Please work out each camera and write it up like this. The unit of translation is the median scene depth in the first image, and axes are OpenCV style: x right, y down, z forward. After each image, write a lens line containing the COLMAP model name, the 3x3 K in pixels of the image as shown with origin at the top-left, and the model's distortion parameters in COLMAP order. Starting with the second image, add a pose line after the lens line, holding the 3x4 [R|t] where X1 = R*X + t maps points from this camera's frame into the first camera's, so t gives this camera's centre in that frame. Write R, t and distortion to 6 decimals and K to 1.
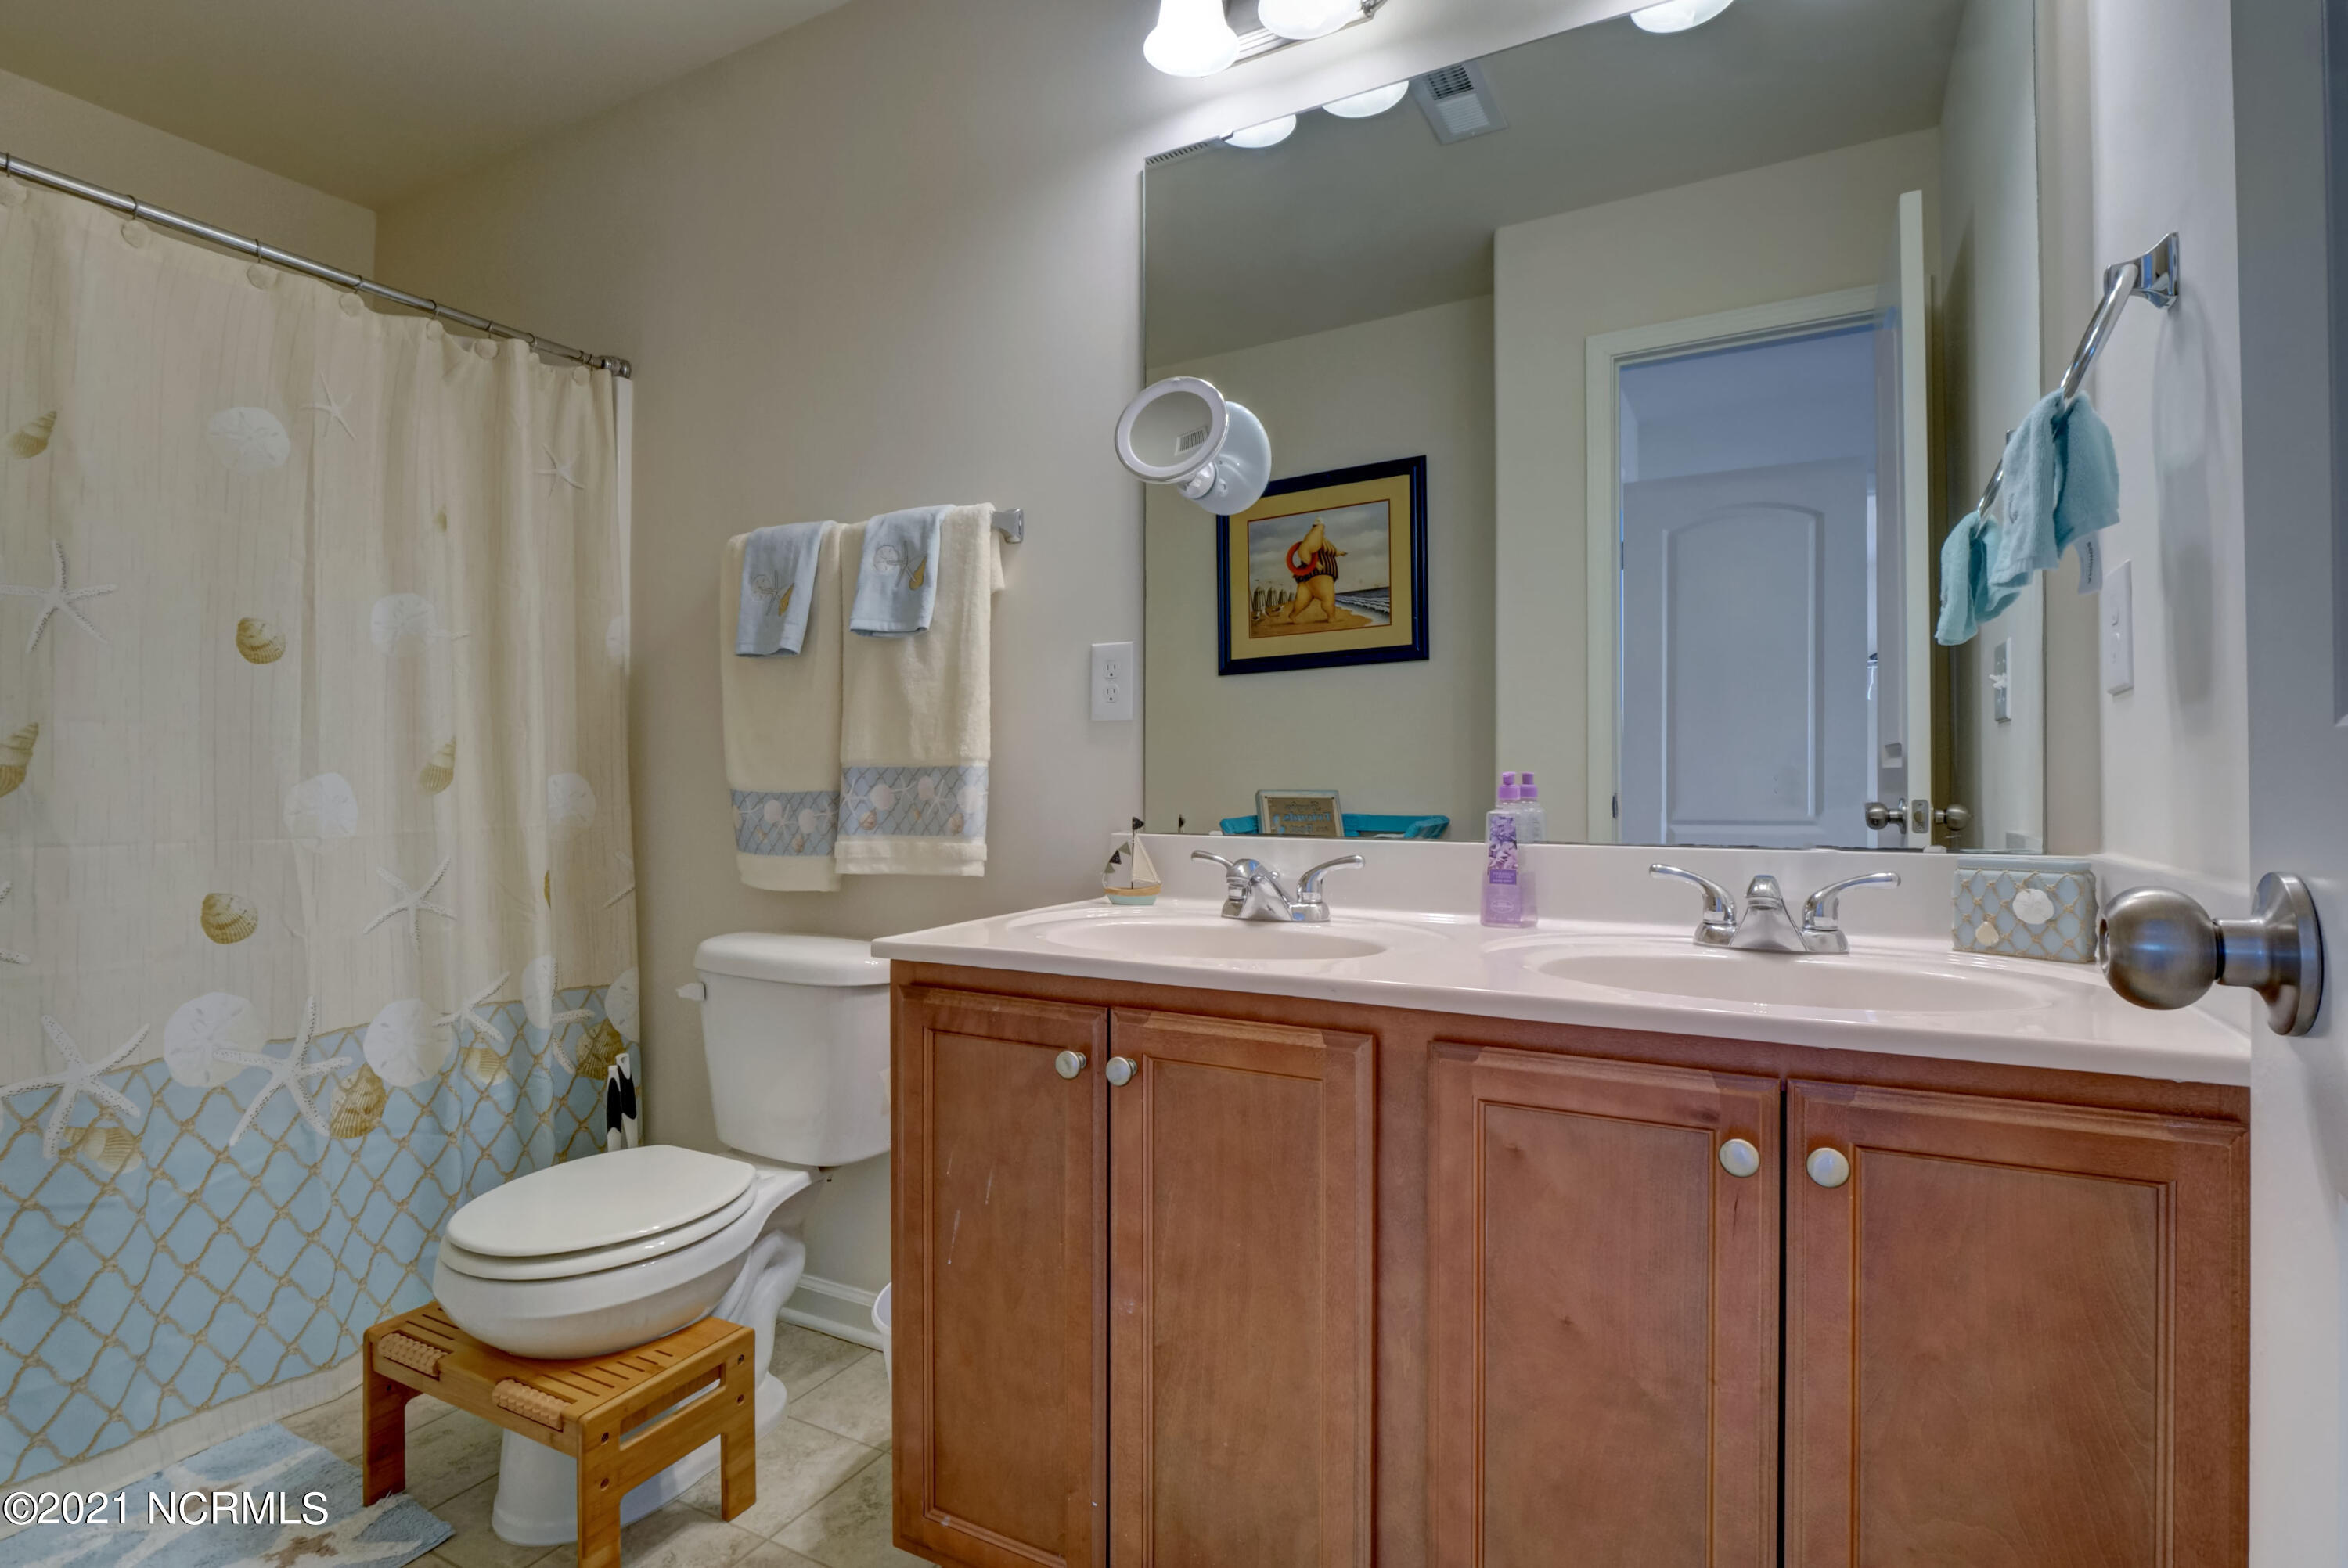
lens RADIAL K [[1140.4, 0, 1167.8], [0, 1140.4, 776.4], [0, 0, 1]] dist [-0.014366, -0.001339]
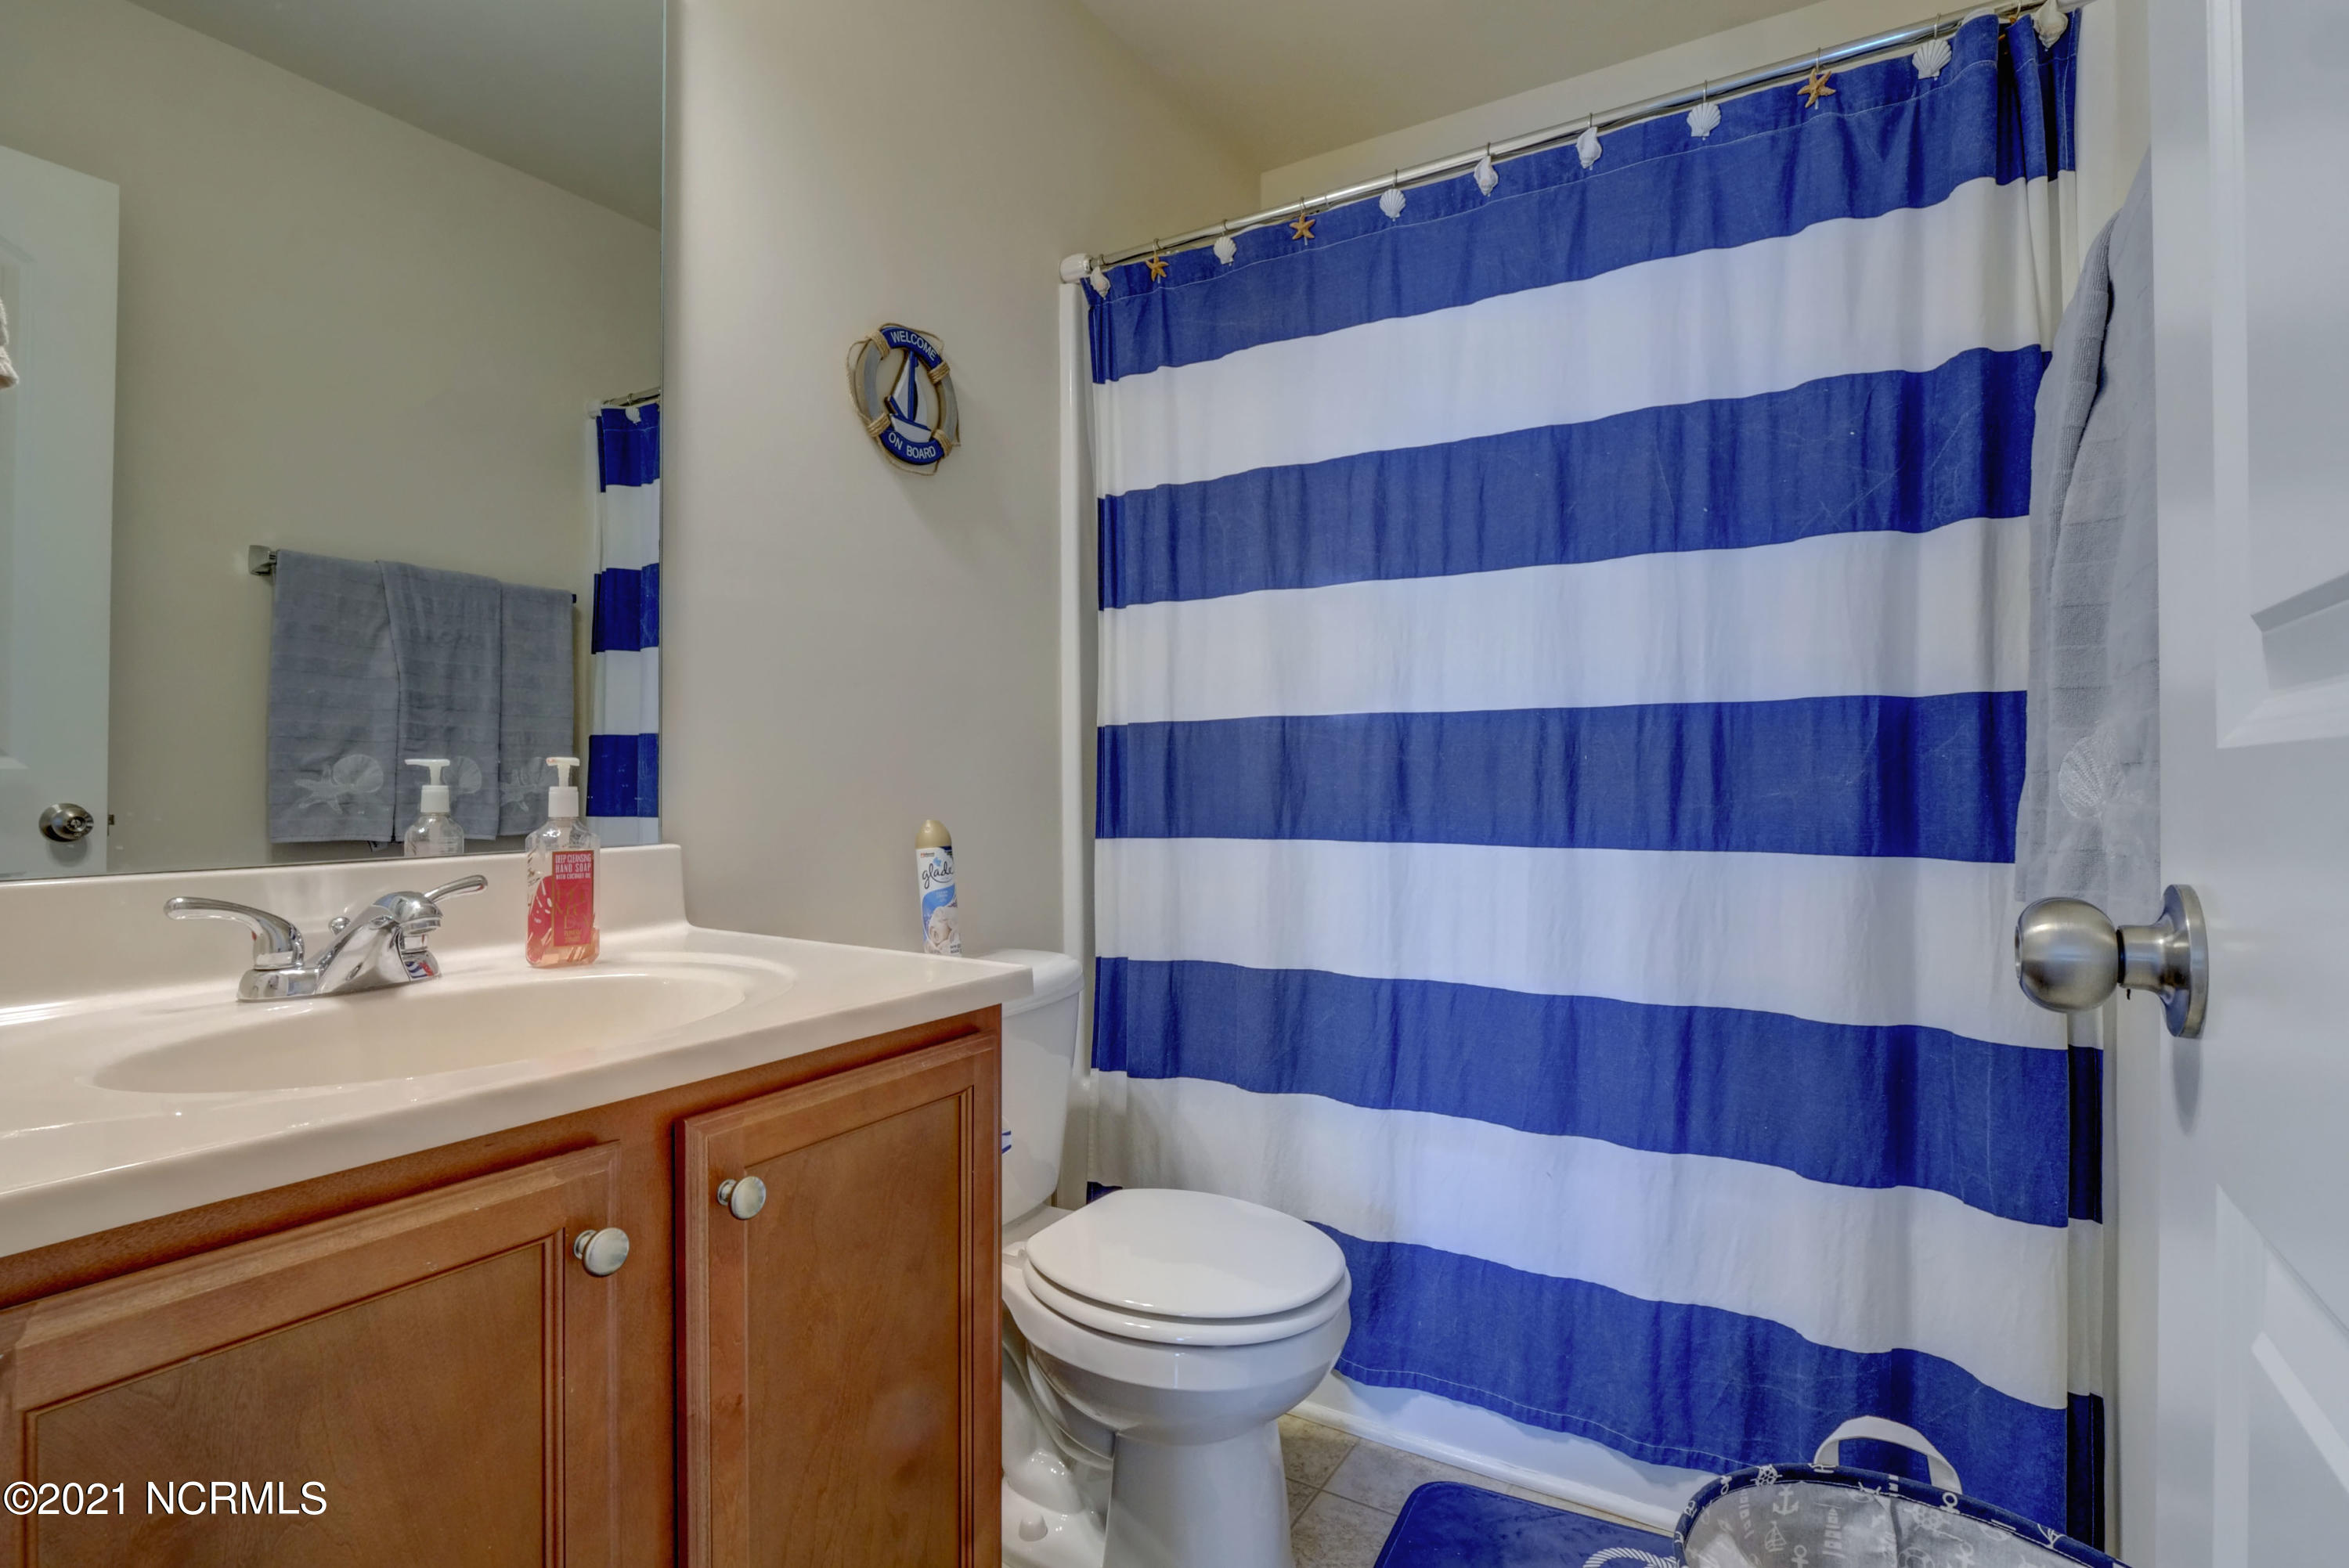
lens RADIAL K [[1140.9, 0, 1168.3], [0, 1140.9, 776.4], [0, 0, 1]] dist [-0.014366, -0.001339]
pose [[0.053649, 0.014714, 0.998451, -0.197964], [-0.006157, 0.999877, -0.014404, 0.017149], [-0.998541, -0.005375, 0.053733, 0.420543]]
